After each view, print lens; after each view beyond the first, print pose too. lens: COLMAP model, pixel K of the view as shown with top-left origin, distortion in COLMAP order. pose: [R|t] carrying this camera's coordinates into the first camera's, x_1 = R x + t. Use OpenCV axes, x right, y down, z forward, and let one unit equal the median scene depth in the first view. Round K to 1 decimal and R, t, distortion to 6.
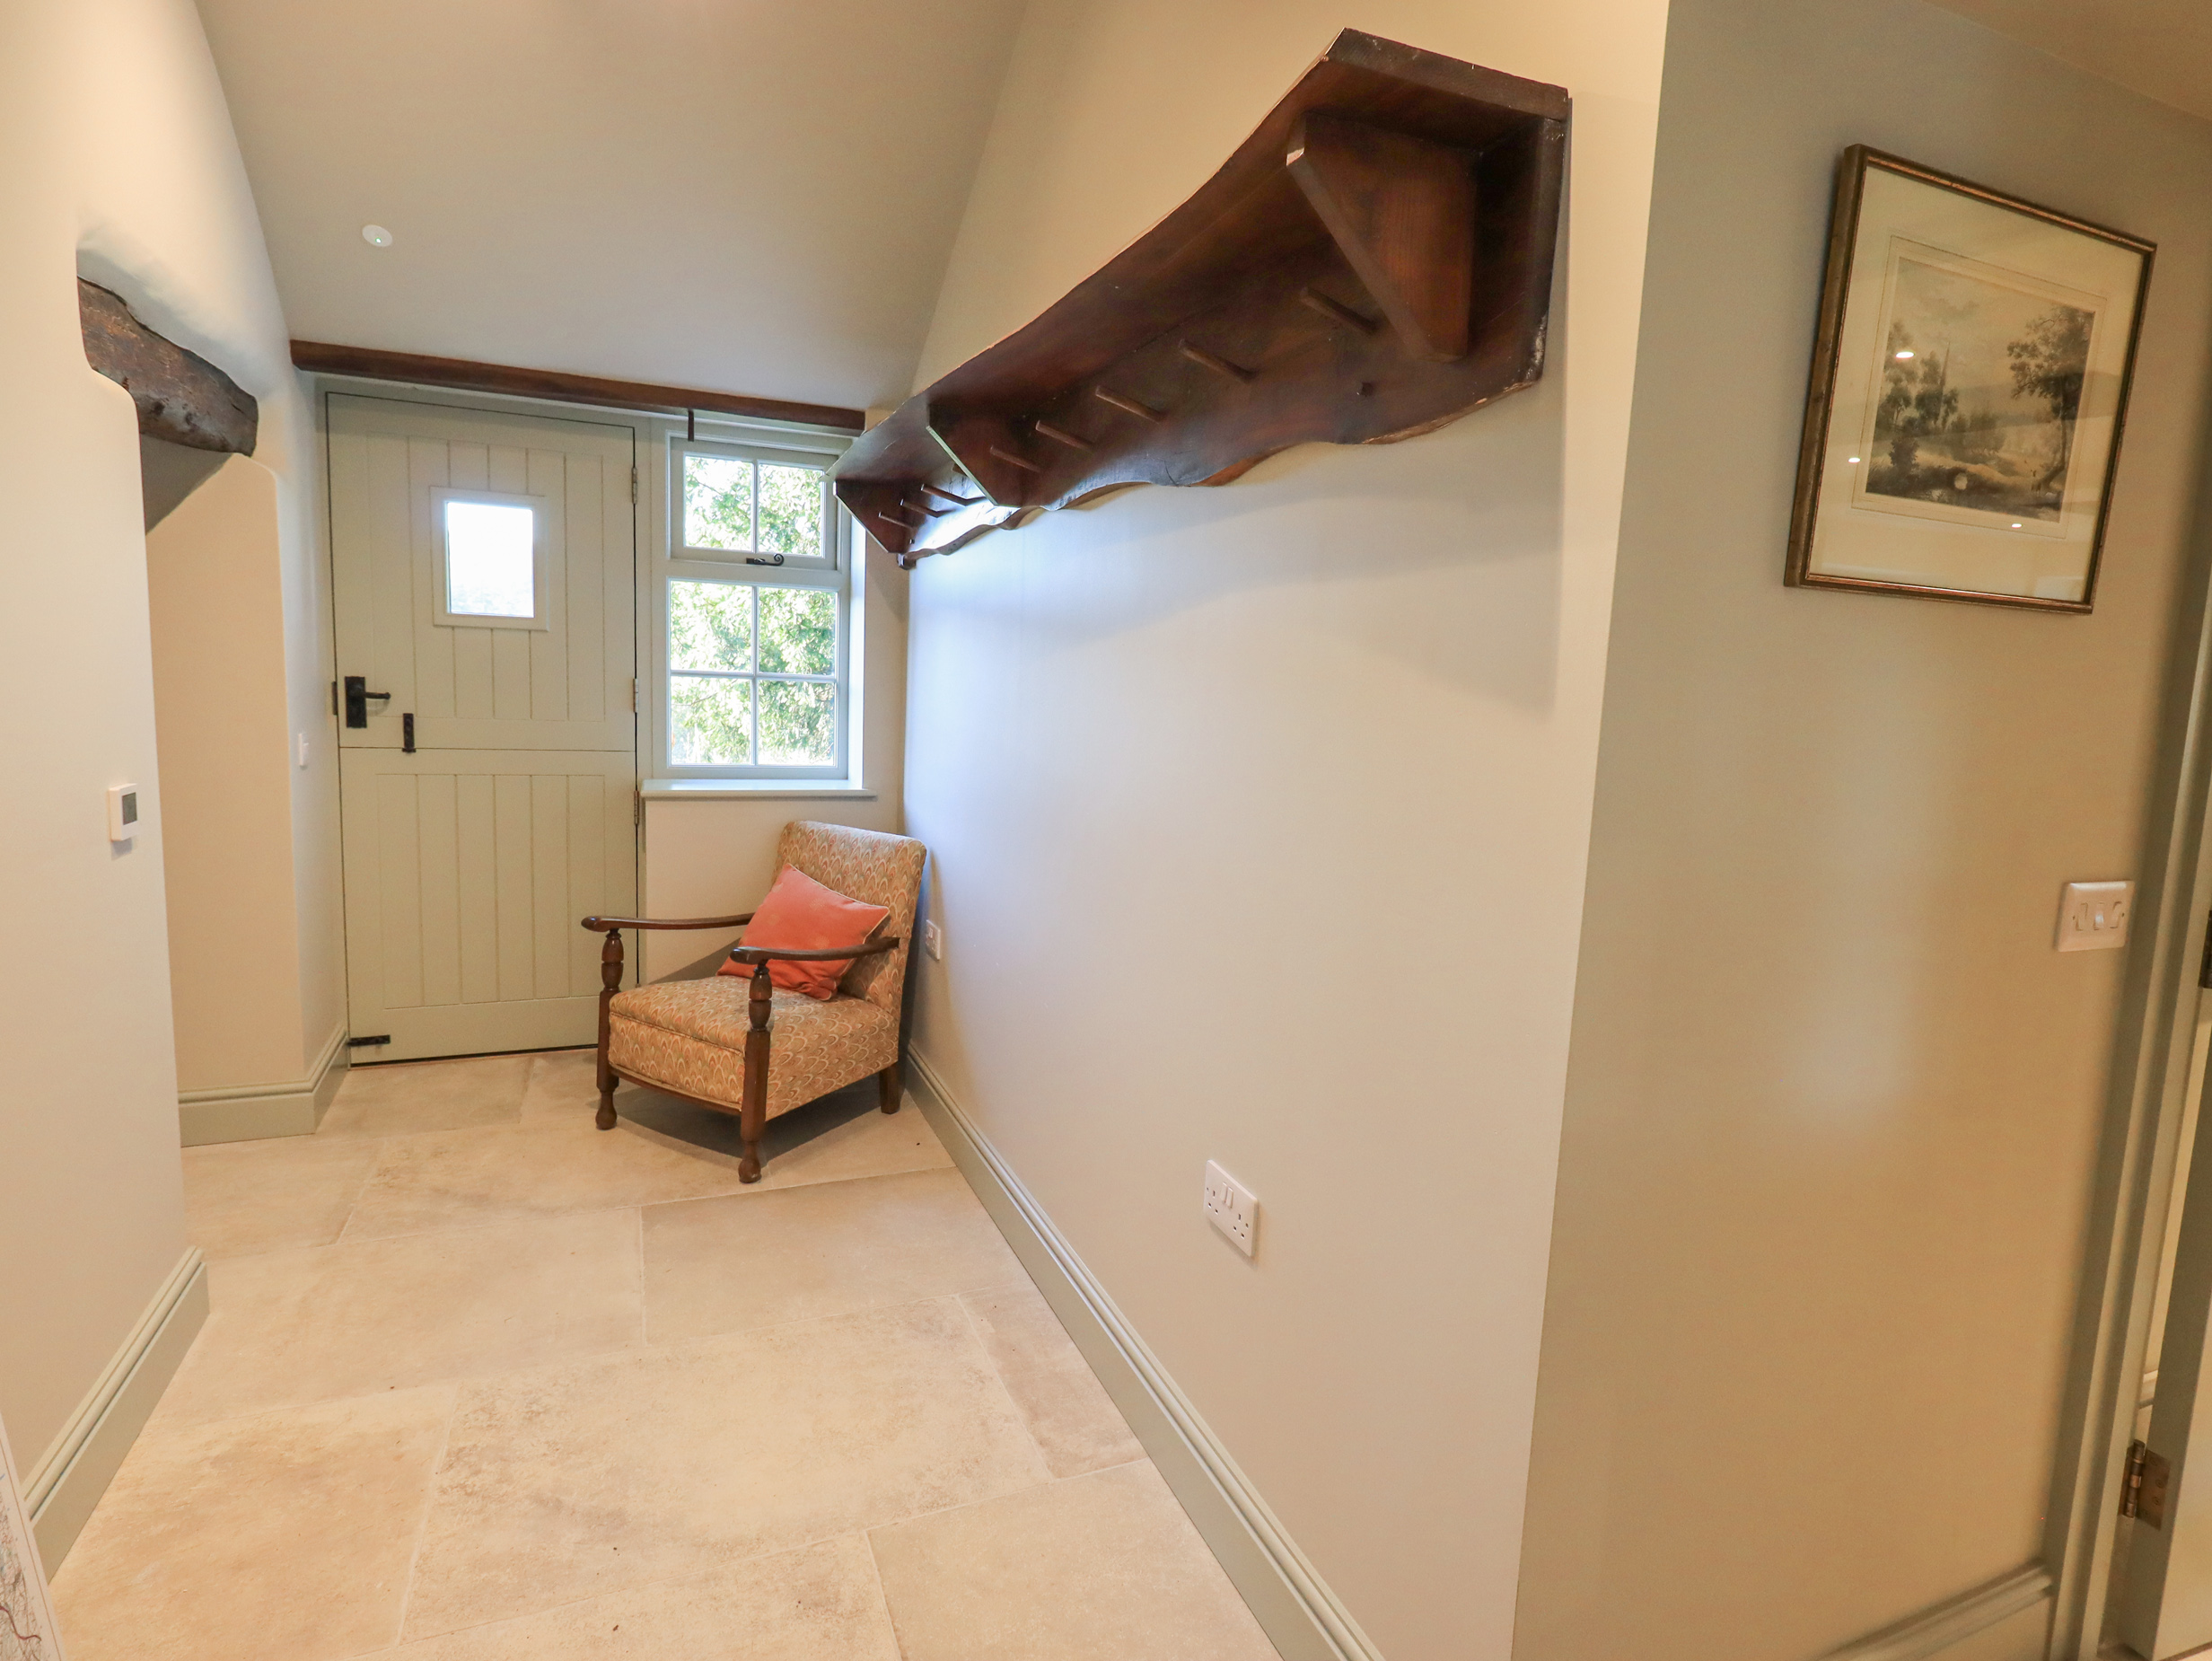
lens RADIAL K [[1153.8, 0, 1108.1], [0, 1153.8, 827.8], [0, 0, 1]] dist [0.004797, -0.001417]
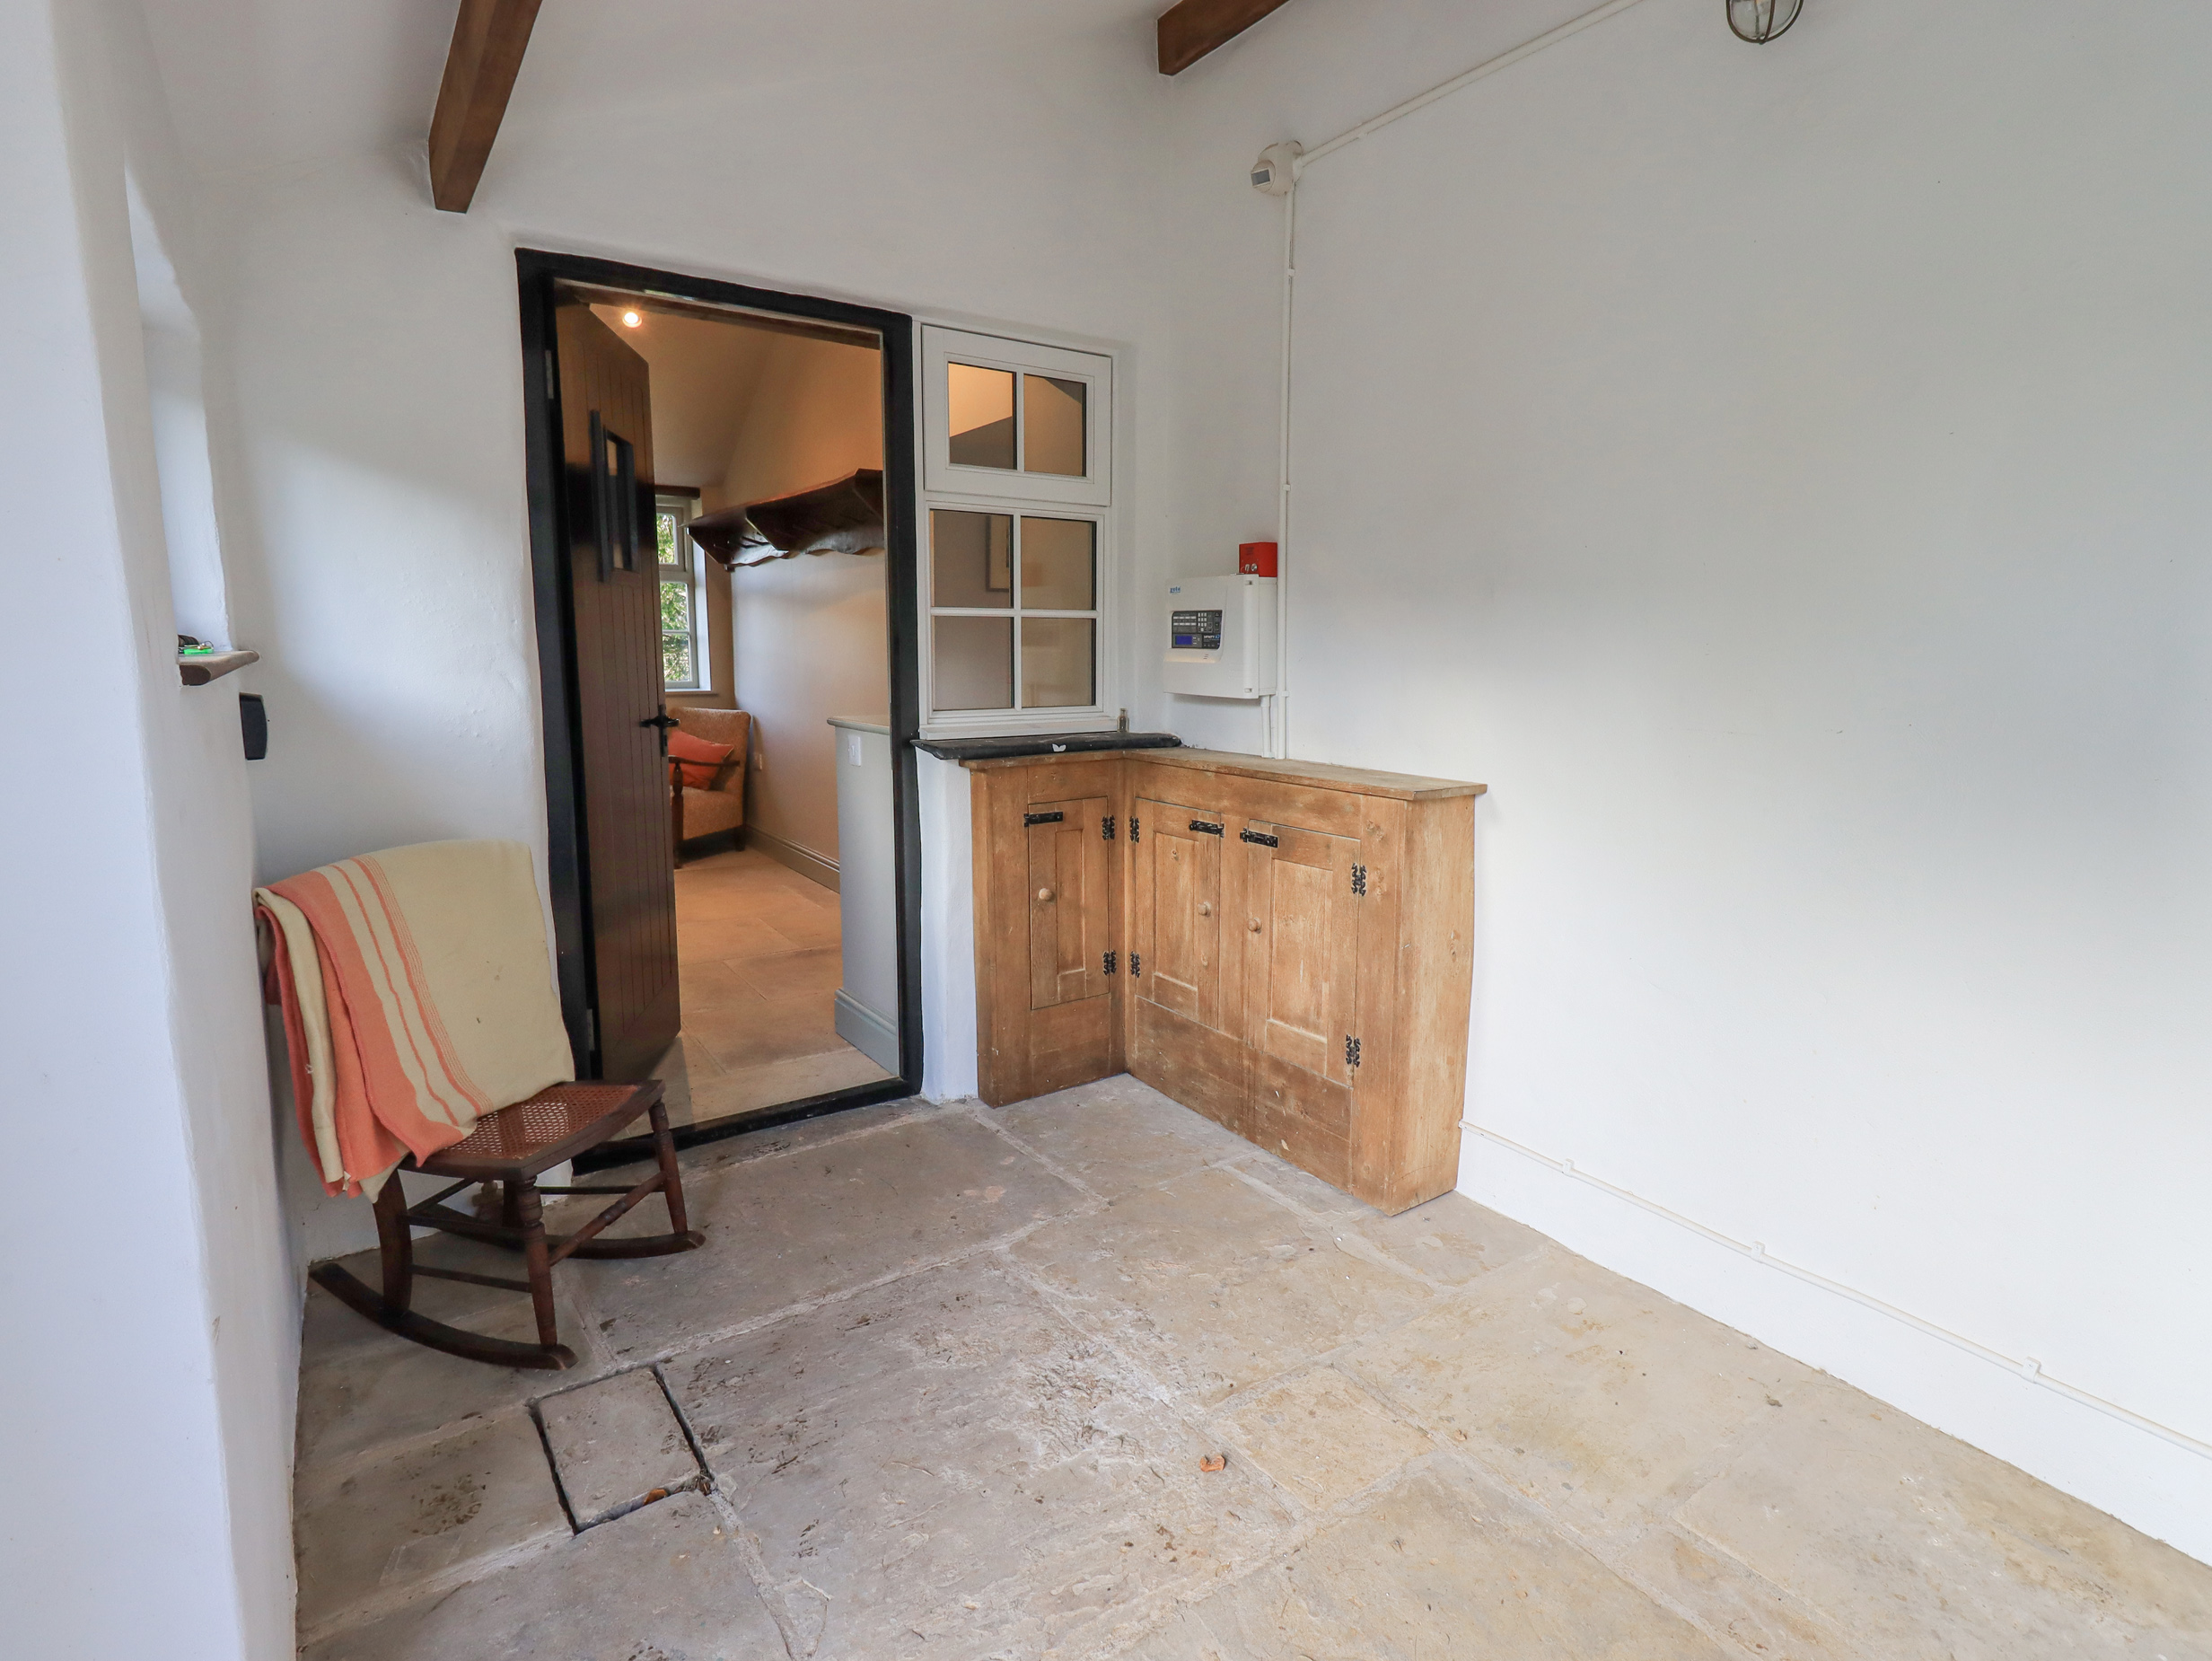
lens RADIAL K [[1153.8, 0, 1106.1], [0, 1153.8, 819.2], [0, 0, 1]] dist [0.004797, -0.001417]
pose [[0.982656, -0.063313, 0.174292, 0.084924], [0.057767, 0.997655, 0.036715, 0.159249], [-0.176208, -0.026010, 0.984009, -1.062377]]
